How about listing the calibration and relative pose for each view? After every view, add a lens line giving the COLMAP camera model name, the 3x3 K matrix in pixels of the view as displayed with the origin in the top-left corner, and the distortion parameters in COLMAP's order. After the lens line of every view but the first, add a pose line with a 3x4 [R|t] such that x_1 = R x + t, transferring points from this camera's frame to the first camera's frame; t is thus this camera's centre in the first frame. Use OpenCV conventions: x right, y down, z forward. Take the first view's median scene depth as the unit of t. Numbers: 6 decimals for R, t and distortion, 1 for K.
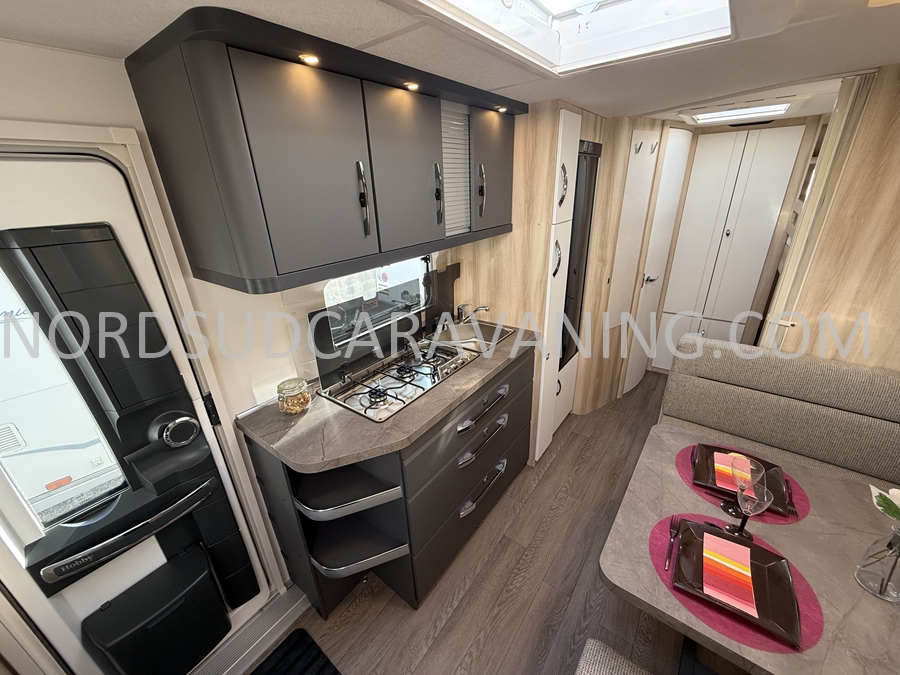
lens RADIAL K [[358.4, 0, 448.3], [0, 358.4, 337.8], [0, 0, 1]] dist [-0.001365, 0.000202]
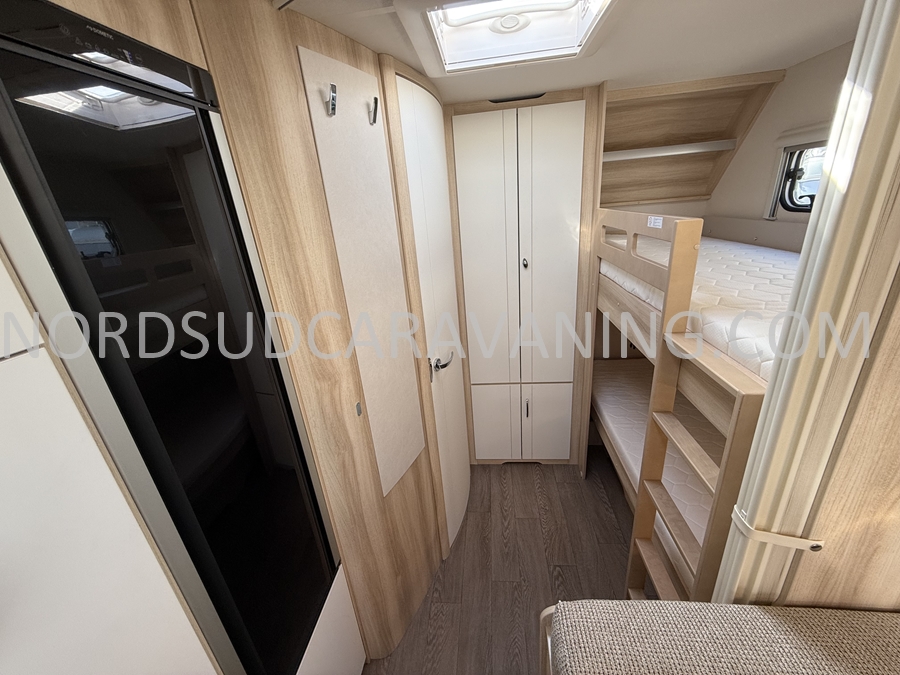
lens RADIAL K [[358.4, 0, 448.9], [0, 358.4, 337.1], [0, 0, 1]] dist [-0.001365, 0.000202]
pose [[0.857076, -0.215063, 0.468154, 0.419578], [0.246225, 0.969197, -0.005544, -0.253240], [-0.452541, 0.120023, 0.883629, 0.650086]]
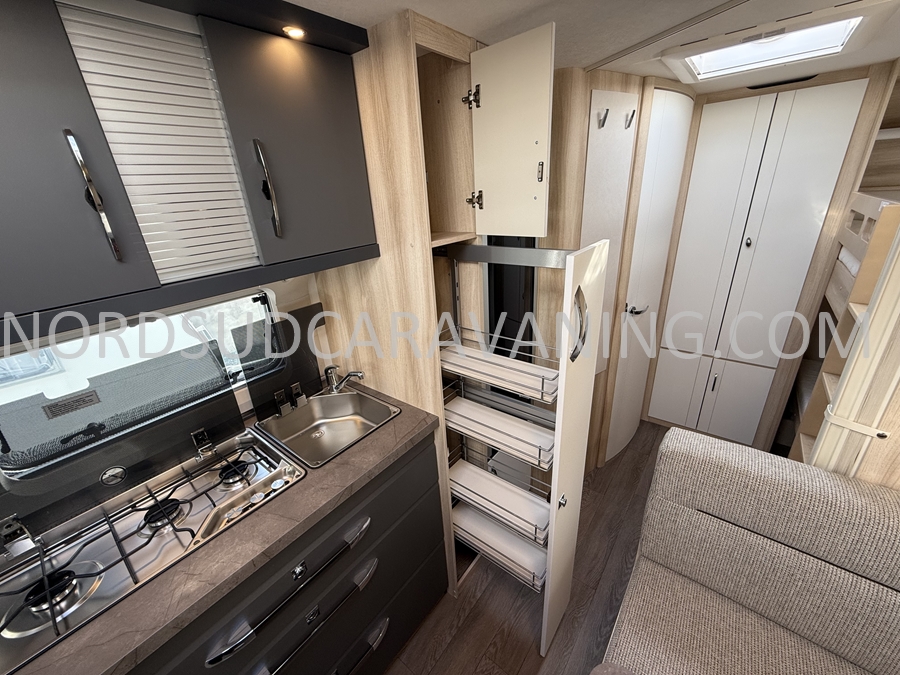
lens RADIAL K [[358.4, 0, 448.1], [0, 358.4, 337.6], [0, 0, 1]] dist [-0.001365, 0.000202]
pose [[0.999233, -0.009451, -0.037993, 0.285233], [0.009163, 0.999928, -0.007737, -0.139698], [0.038063, 0.007383, 0.999248, 0.363846]]
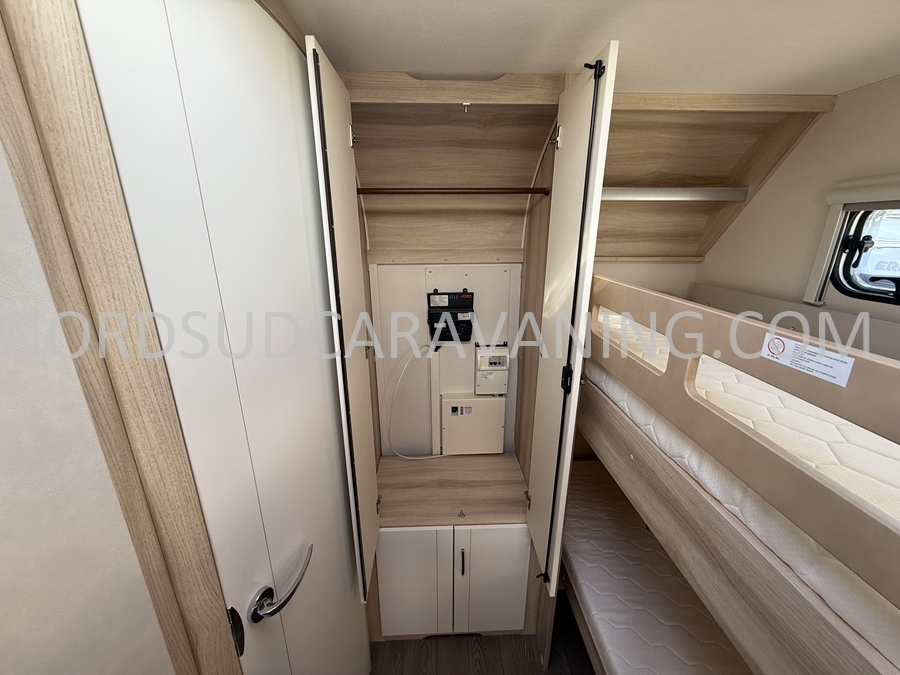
lens RADIAL K [[358.4, 0, 448.7], [0, 358.4, 336.9], [0, 0, 1]] dist [-0.001365, 0.000202]
pose [[0.773991, -0.148598, 0.615513, 0.689123], [0.219696, 0.974709, -0.040948, -0.388827], [-0.593861, 0.166919, 0.787062, 0.913122]]
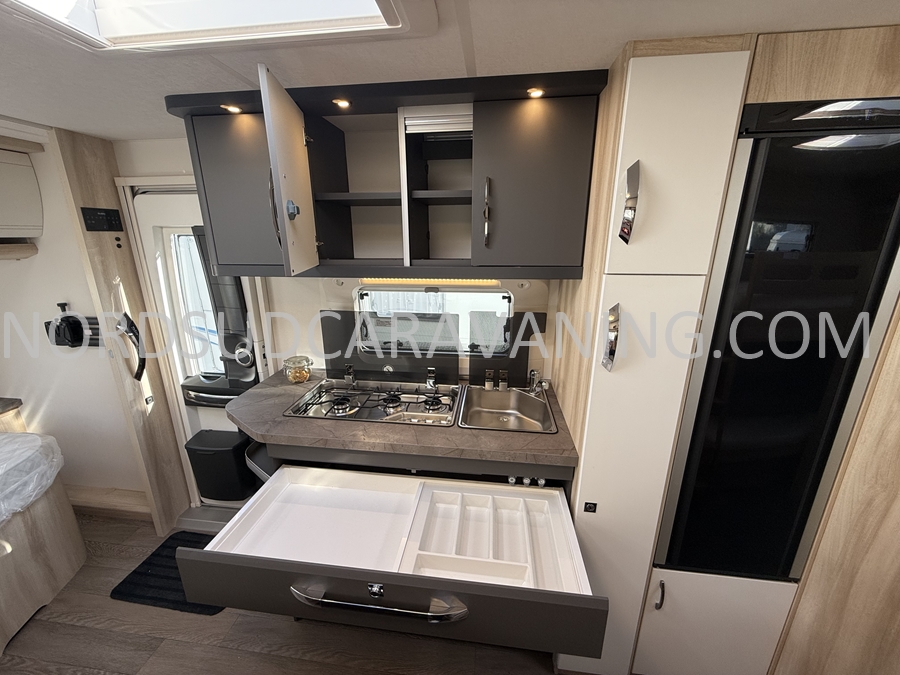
lens RADIAL K [[358.4, 0, 447.1], [0, 358.4, 337.5], [0, 0, 1]] dist [-0.001365, 0.000202]
pose [[0.490024, 0.274504, -0.827360, 0.548503], [-0.355657, 0.929492, 0.097743, -0.163558], [0.795855, 0.246359, 0.553102, 0.450901]]
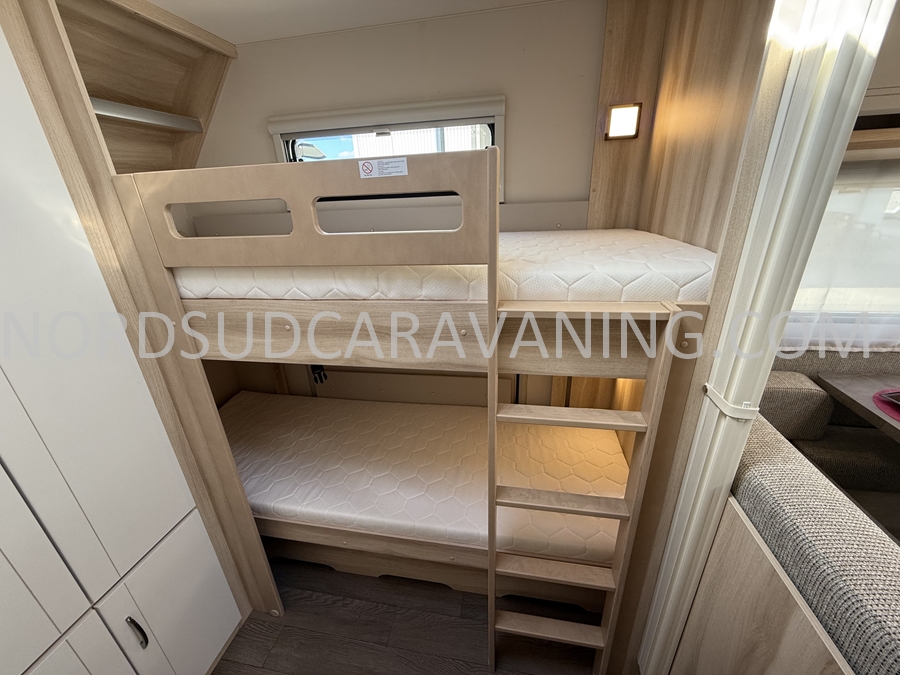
lens RADIAL K [[358.4, 0, 446.4], [0, 358.4, 336.7], [0, 0, 1]] dist [-0.001365, 0.000202]
pose [[-0.441252, -0.279584, 0.852719, 0.600147], [0.405922, 0.785272, 0.467520, -0.352526], [-0.800327, 0.552432, -0.233014, 1.071952]]
